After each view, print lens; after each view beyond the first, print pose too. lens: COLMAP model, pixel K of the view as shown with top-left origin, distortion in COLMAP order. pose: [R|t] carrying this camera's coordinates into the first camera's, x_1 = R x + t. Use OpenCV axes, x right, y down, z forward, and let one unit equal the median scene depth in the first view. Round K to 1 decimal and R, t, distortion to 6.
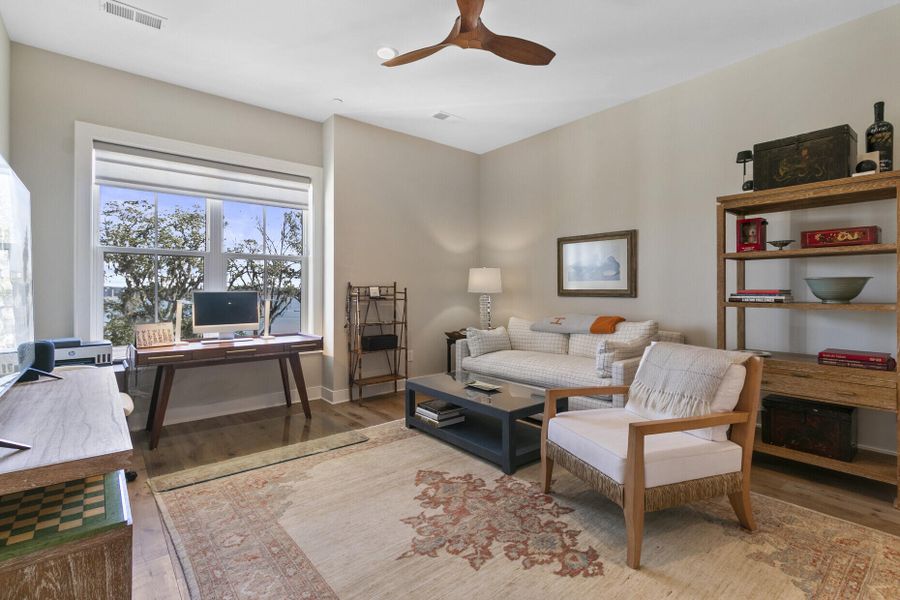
lens RADIAL K [[419.4, 0, 449.8], [0, 419.4, 293.5], [0, 0, 1]] dist [0.005160, 0.000490]
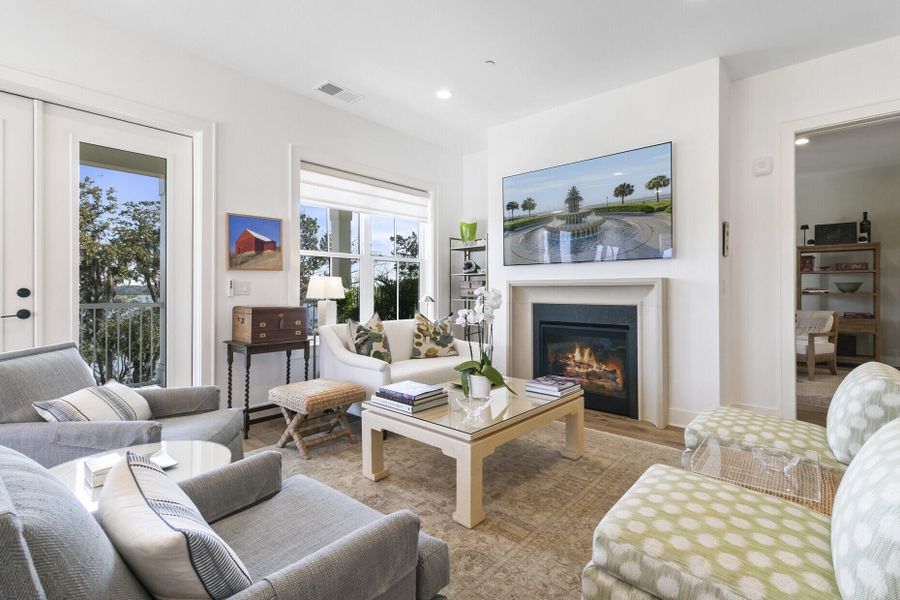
lens RADIAL K [[419.4, 0, 444.0], [0, 419.4, 287.9], [0, 0, 1]] dist [0.005160, 0.000490]
pose [[0.989132, 0.001280, 0.147023, -1.918431], [-0.002406, 0.999969, 0.007483, -0.020530], [-0.147009, -0.007755, 0.989105, -1.165698]]
